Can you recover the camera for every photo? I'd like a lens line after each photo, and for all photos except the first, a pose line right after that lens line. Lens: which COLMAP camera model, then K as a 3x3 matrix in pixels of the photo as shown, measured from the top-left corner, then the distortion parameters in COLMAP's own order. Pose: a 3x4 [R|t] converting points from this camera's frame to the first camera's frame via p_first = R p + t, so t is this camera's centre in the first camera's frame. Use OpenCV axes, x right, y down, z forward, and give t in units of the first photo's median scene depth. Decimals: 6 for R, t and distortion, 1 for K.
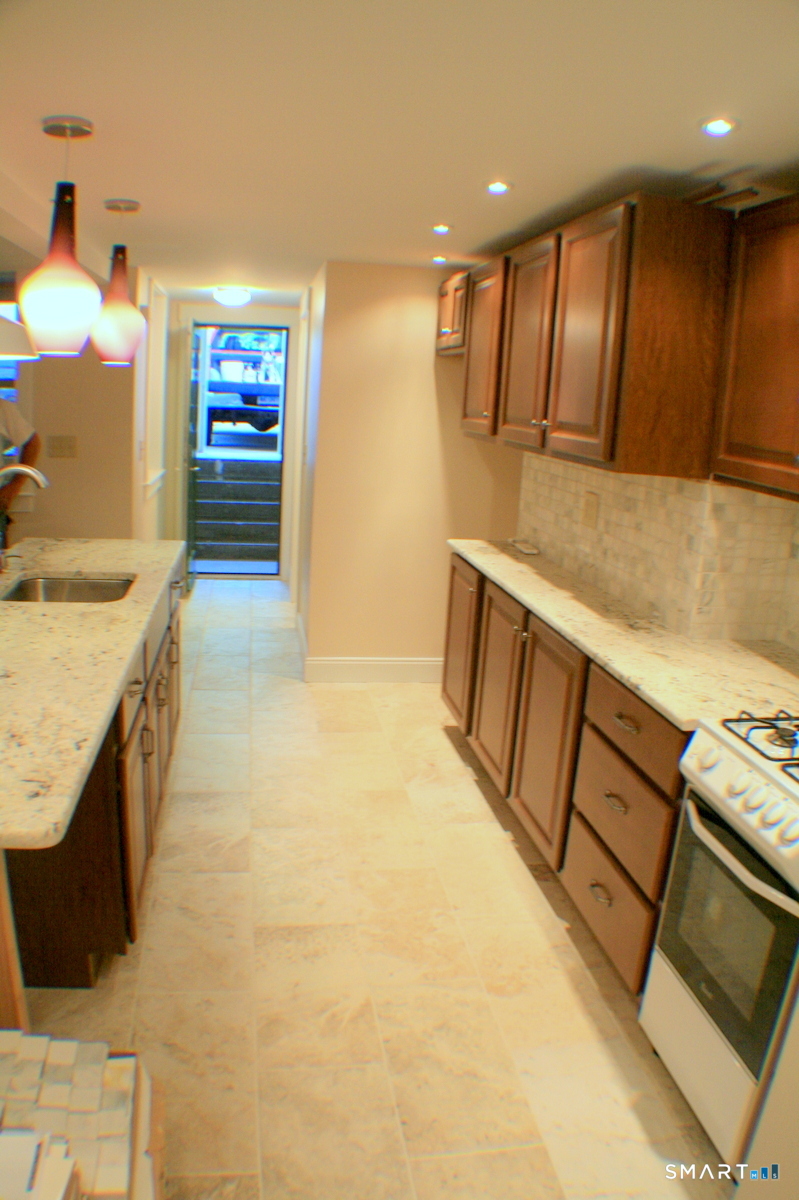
lens RADIAL K [[976.5, 0, 399.5], [0, 976.5, 600.0], [0, 0, 1]] dist [-0.230083, 0.008423]
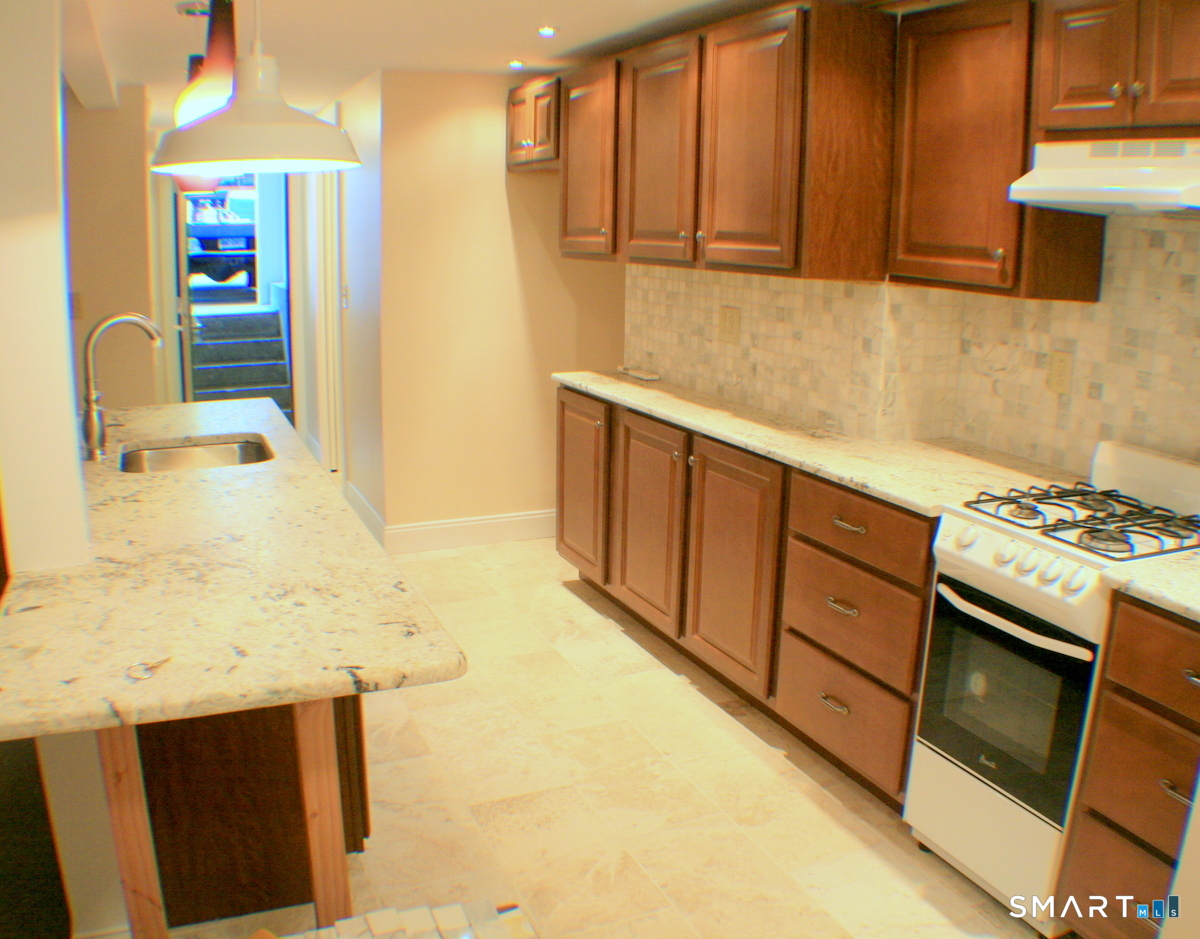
lens RADIAL K [[1202.8, 0, 602.3], [0, 1202.8, 519.8], [0, 0, 1]] dist [-0.261781, 0.008940]
pose [[0.959536, -0.106856, 0.260523, -0.289335], [0.097854, 0.994075, 0.047323, 0.033894], [-0.264036, -0.019915, 0.964307, -0.110370]]
